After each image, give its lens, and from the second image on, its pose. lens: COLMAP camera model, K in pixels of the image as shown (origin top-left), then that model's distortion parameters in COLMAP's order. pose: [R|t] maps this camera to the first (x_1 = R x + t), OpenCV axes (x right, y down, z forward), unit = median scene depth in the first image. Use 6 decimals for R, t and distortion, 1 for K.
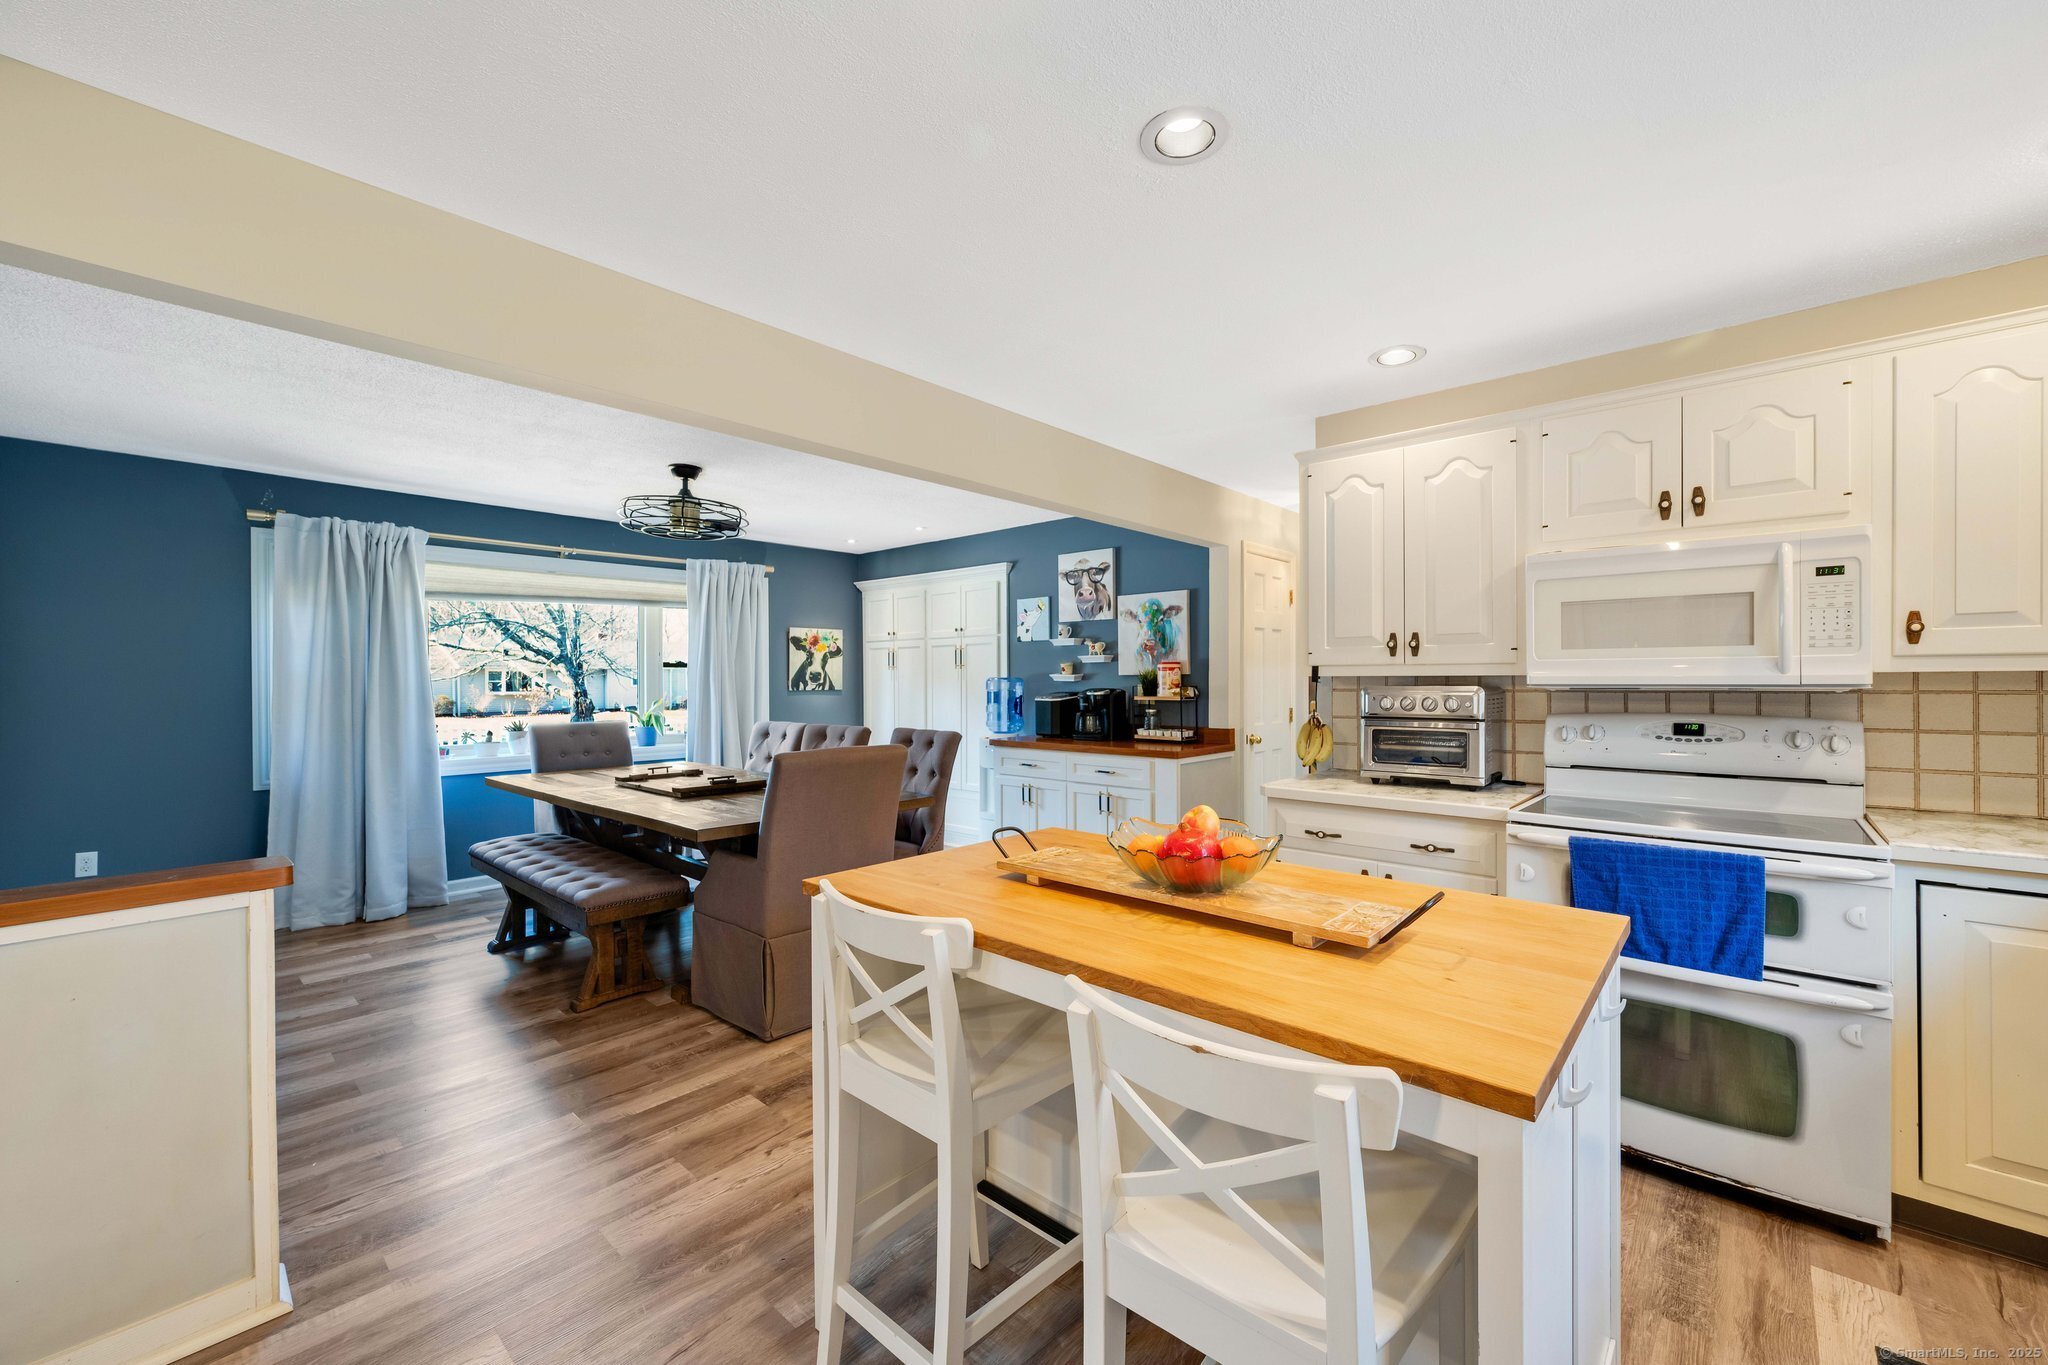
lens RADIAL K [[807.7, 0, 1038.7], [0, 807.7, 684.9], [0, 0, 1]] dist [0.003744, 0.000098]
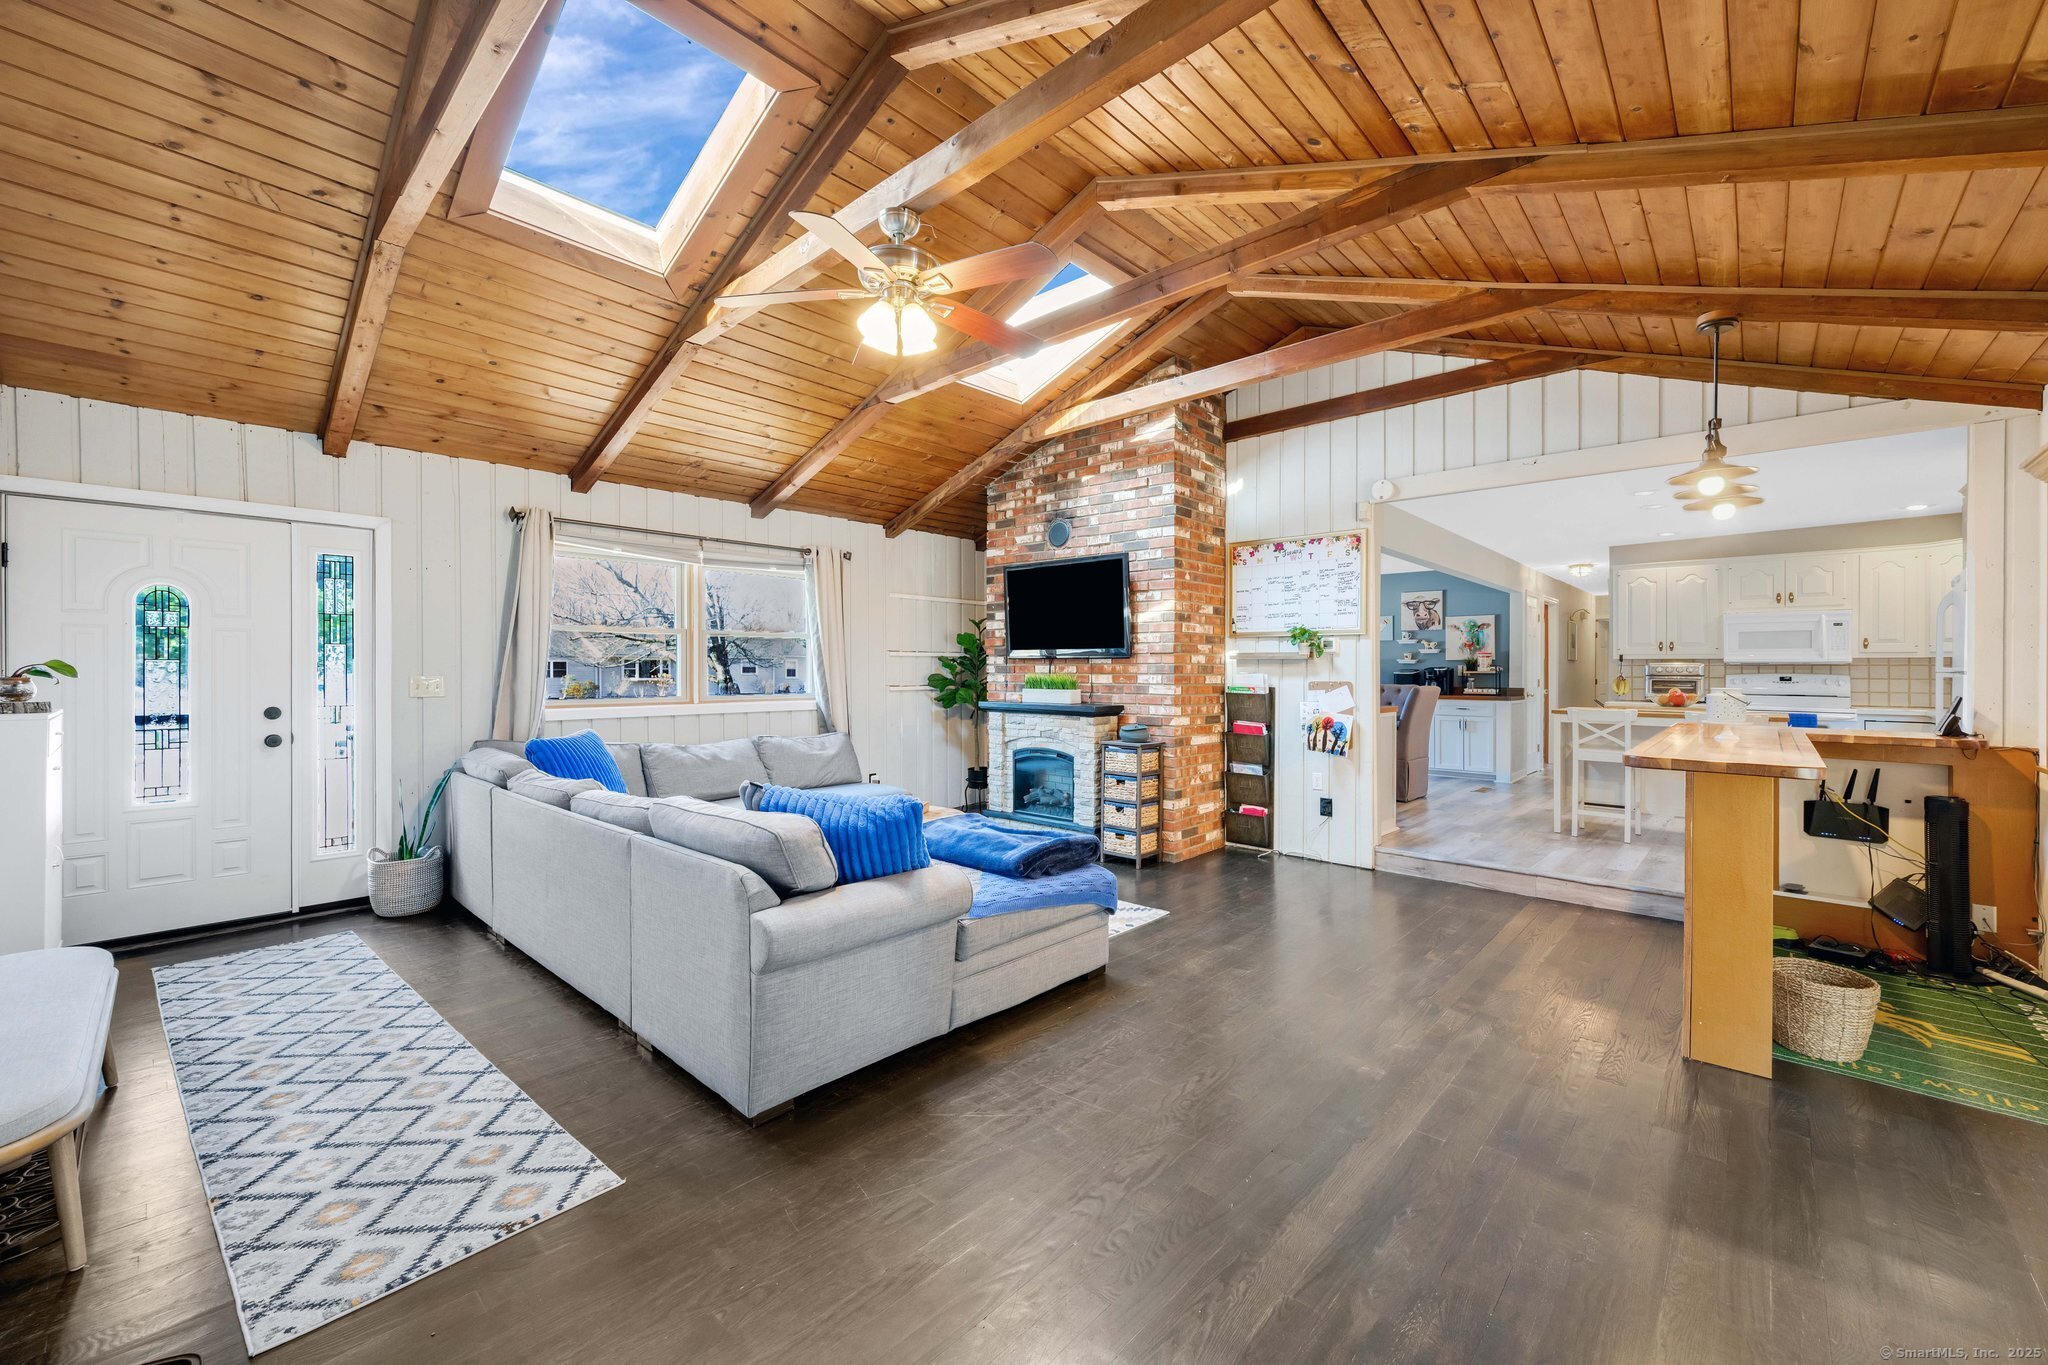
lens RADIAL K [[807.7, 0, 1028.2], [0, 807.7, 677.5], [0, 0, 1]] dist [0.003744, 0.000098]
pose [[0.999795, 0.007778, -0.018717, -1.577584], [-0.007764, 0.999970, 0.000825, 0.064248], [0.018723, -0.000679, 0.999824, -1.652618]]
